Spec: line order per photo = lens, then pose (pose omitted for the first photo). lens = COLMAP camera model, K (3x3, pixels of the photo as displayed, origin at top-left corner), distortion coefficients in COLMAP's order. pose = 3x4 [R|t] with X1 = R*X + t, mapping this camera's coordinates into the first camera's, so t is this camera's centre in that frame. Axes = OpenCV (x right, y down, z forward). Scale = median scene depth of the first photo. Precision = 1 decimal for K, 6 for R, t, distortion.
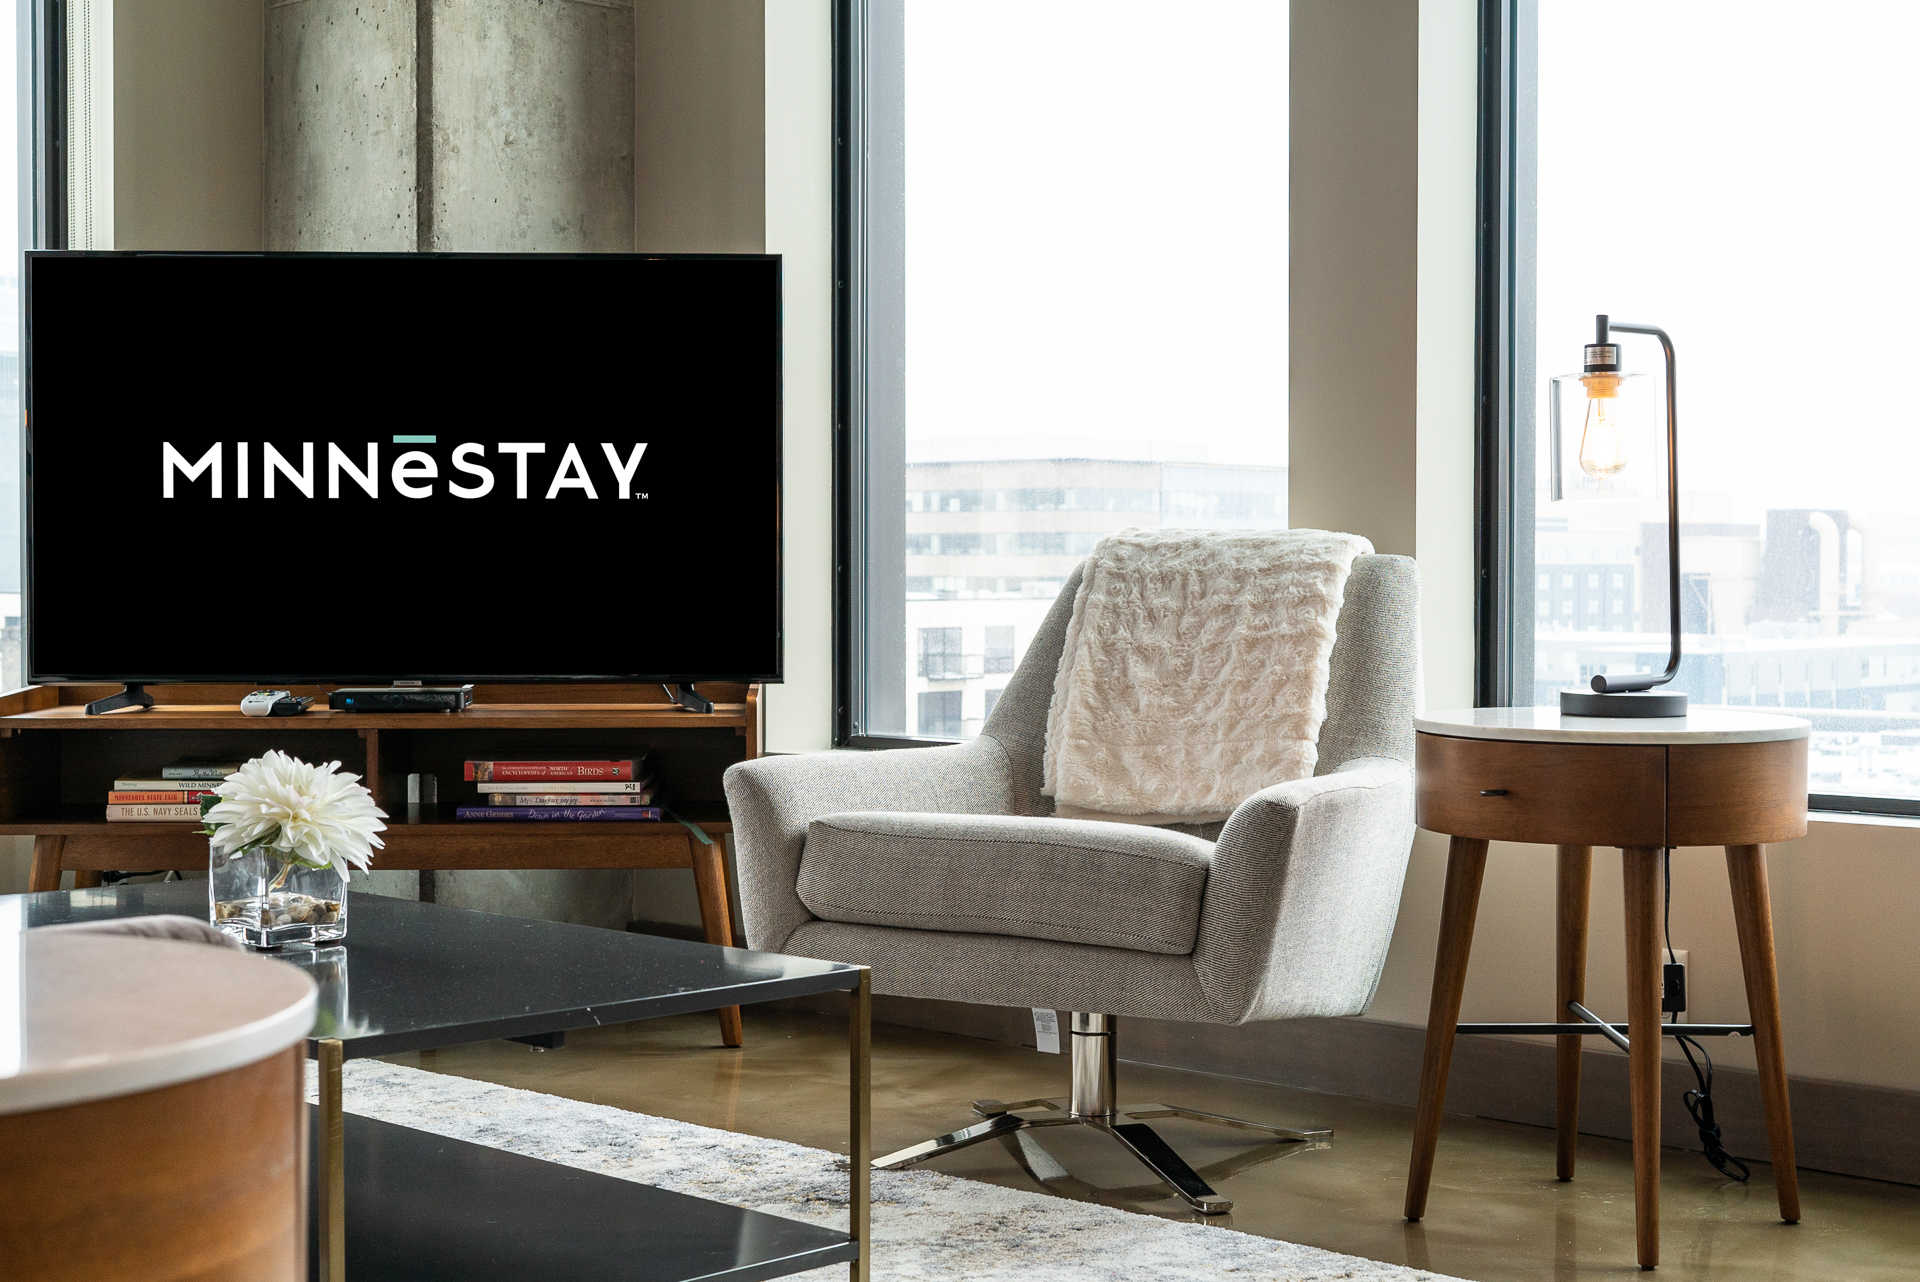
lens RADIAL K [[2862.8, 0, 967.9], [0, 2862.8, 598.3], [0, 0, 1]] dist [0.057540, -0.017468]
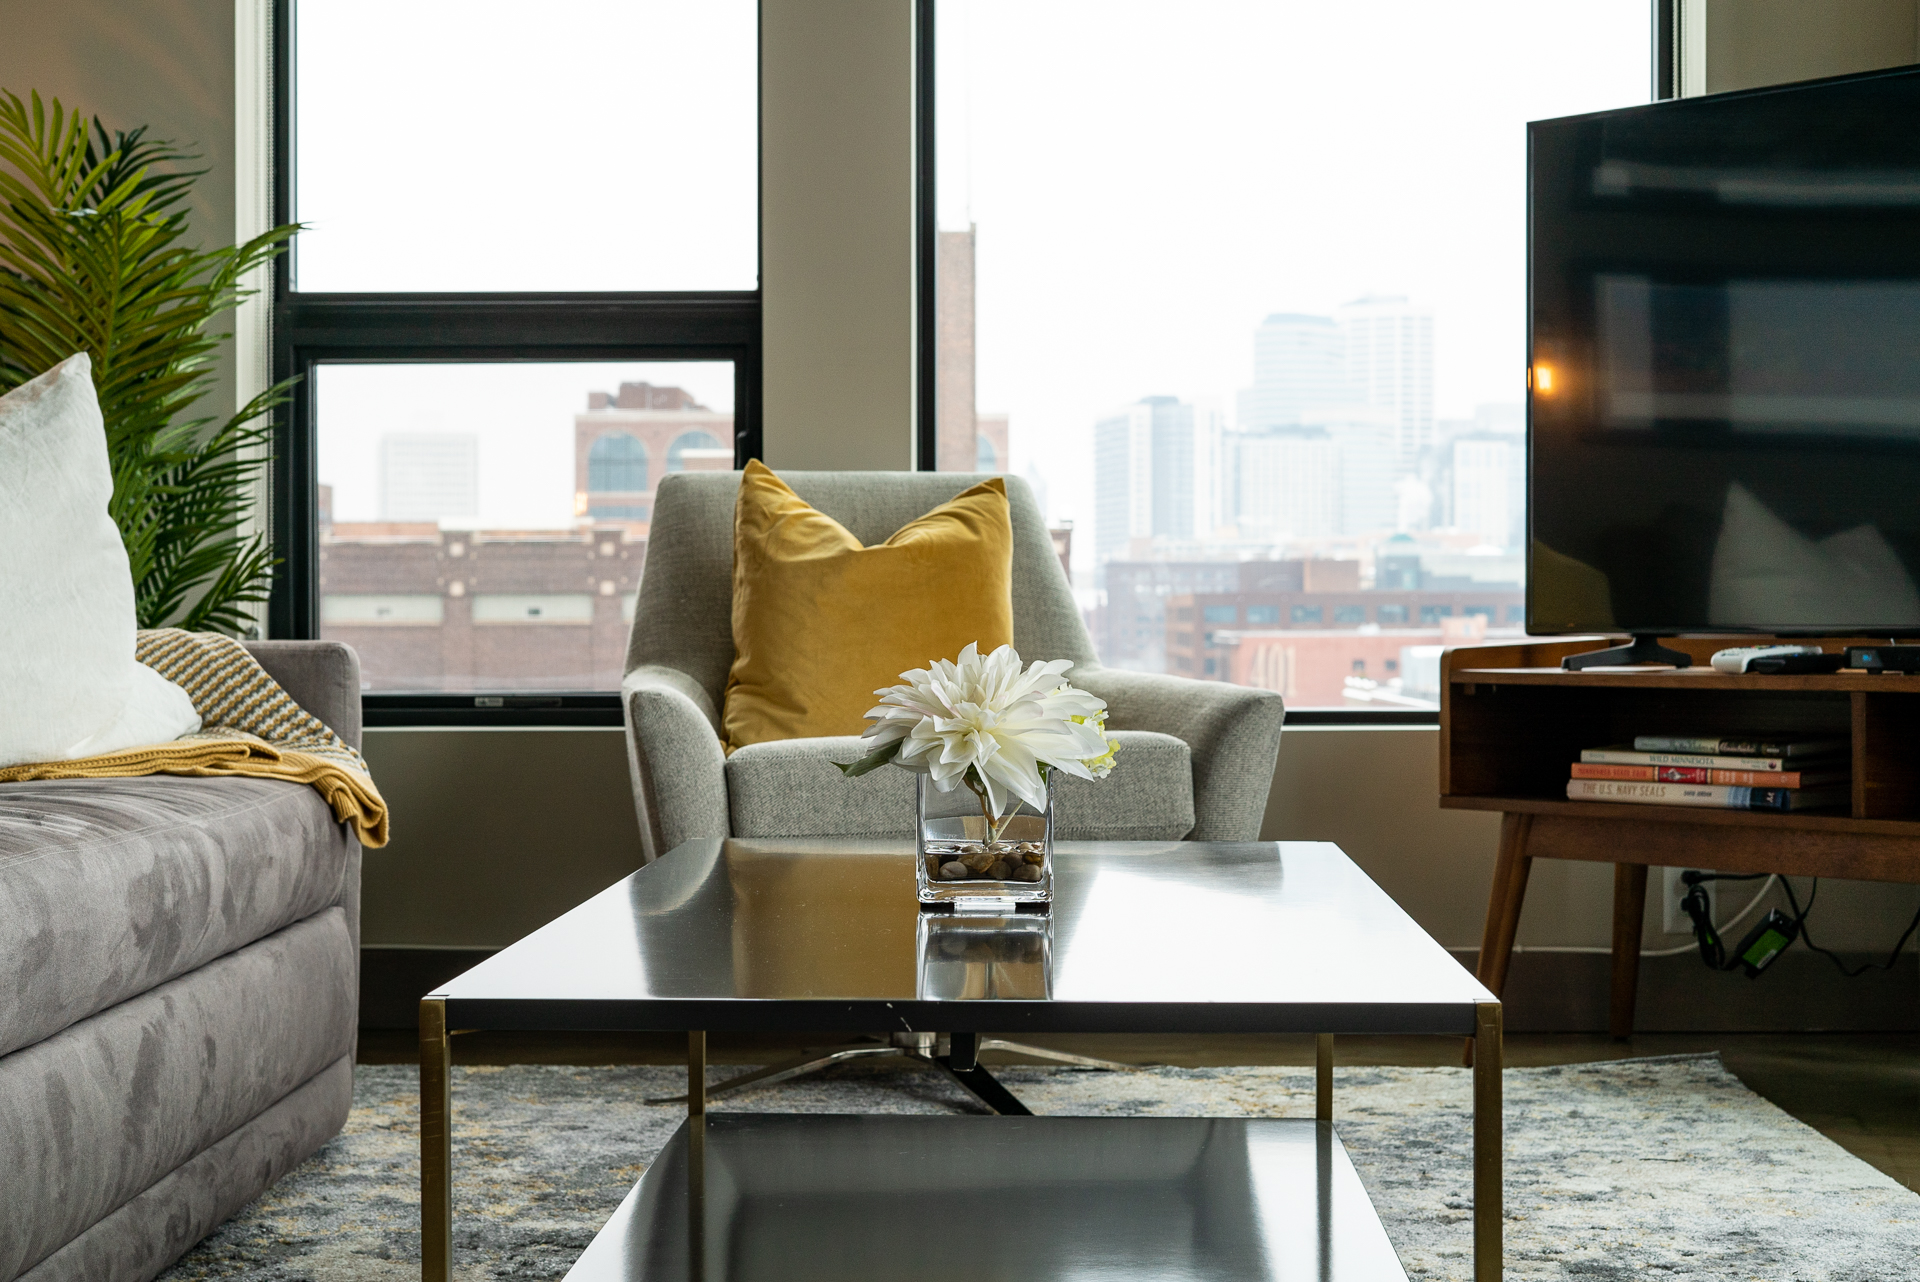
lens RADIAL K [[2904.5, 0, 960.0], [0, 2904.5, 641.0], [0, 0, 1]] dist [-0.004085, 0.002114]
pose [[0.671674, 0.007036, -0.740813, 0.190844], [-0.014007, 0.999897, -0.003203, 0.036566], [0.740714, 0.012528, 0.671703, 0.307350]]
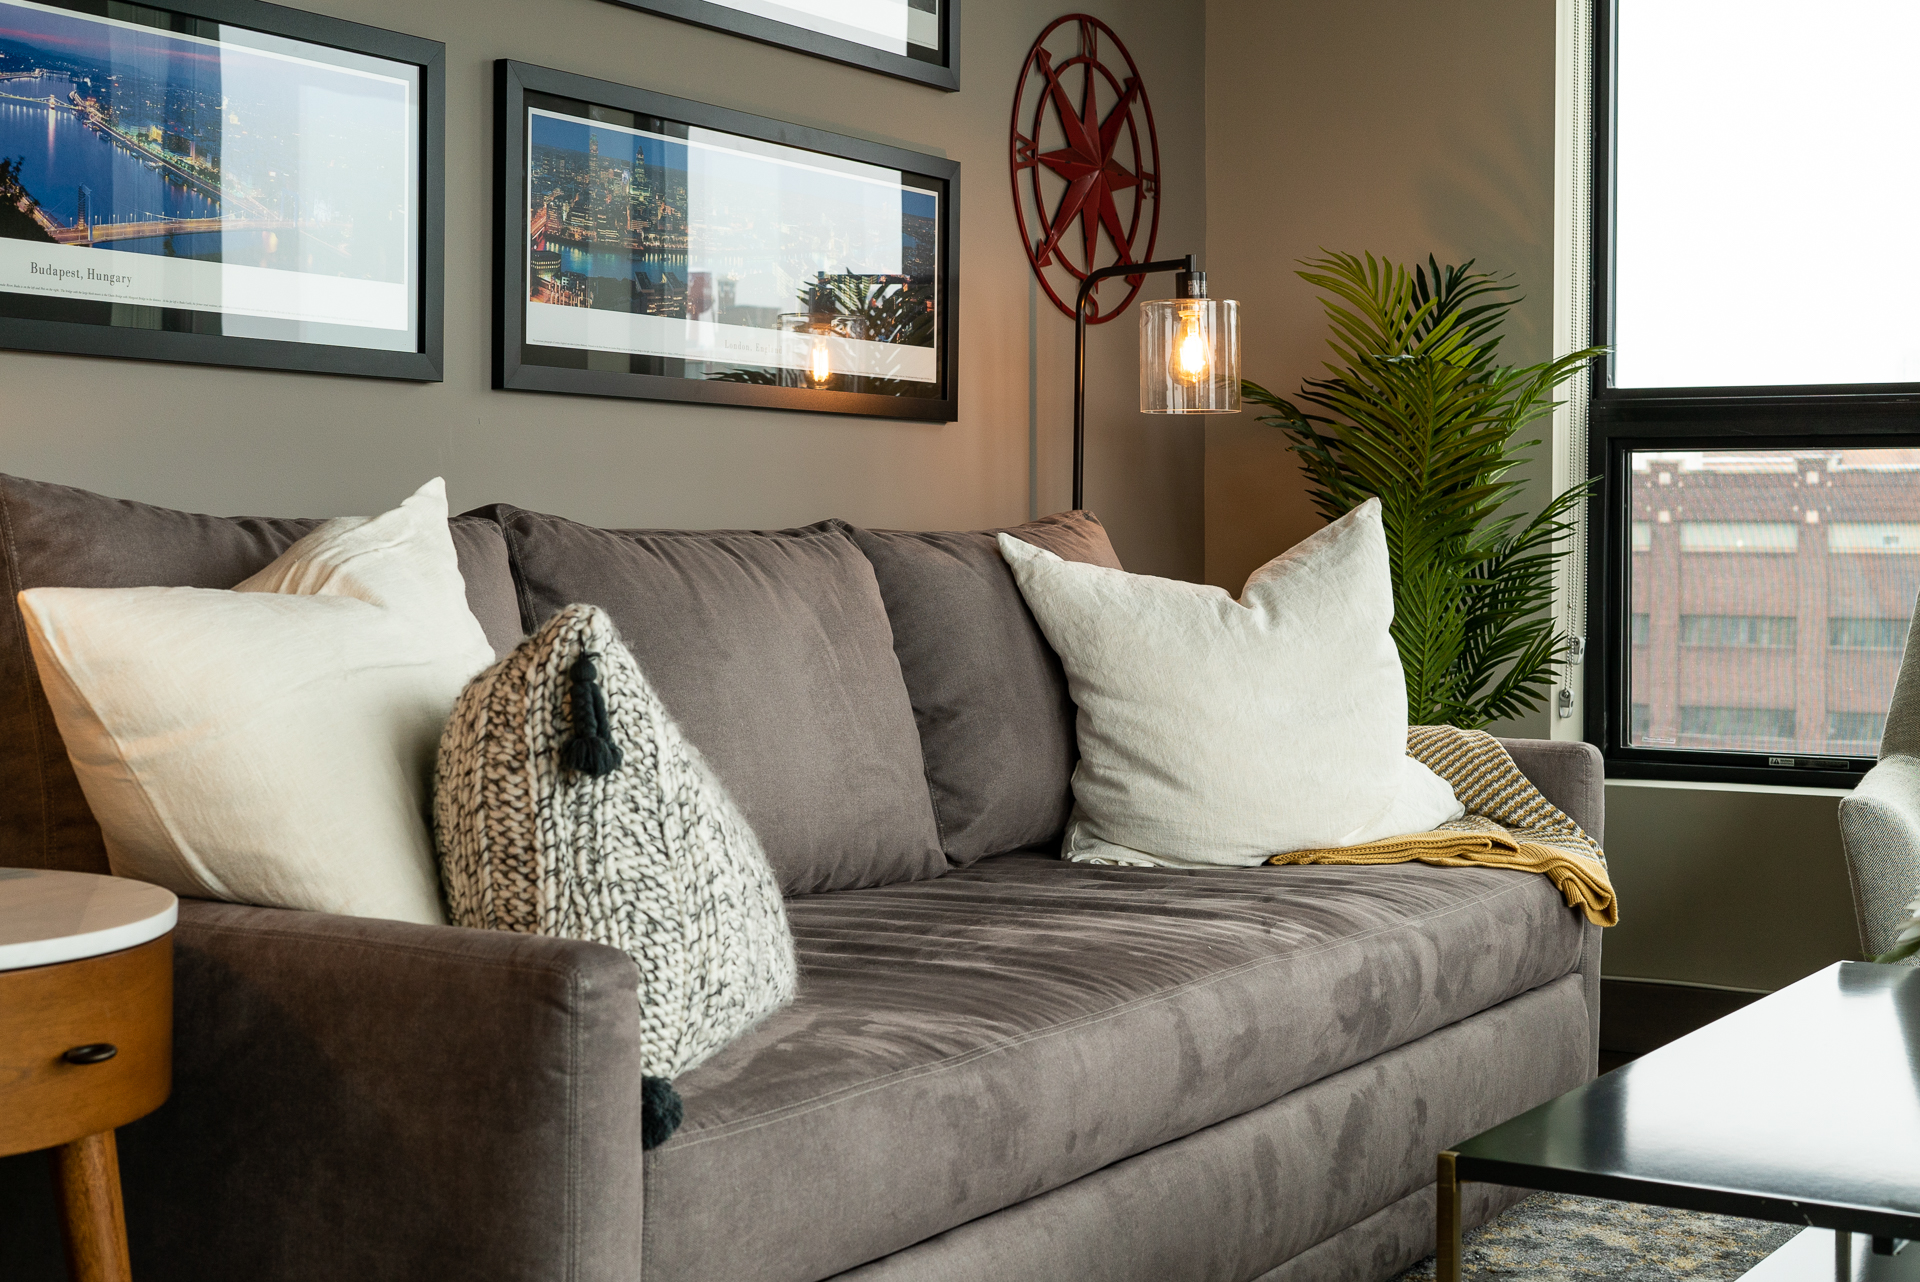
lens RADIAL K [[2868.2, 0, 958.1], [0, 2868.2, 515.7], [0, 0, 1]] dist [-0.006988, 0.020996]
pose [[0.220064, -0.001574, -0.975484, 0.315885], [-0.026580, 0.999618, -0.007609, -0.016168], [0.975123, 0.027603, 0.219938, 0.317464]]
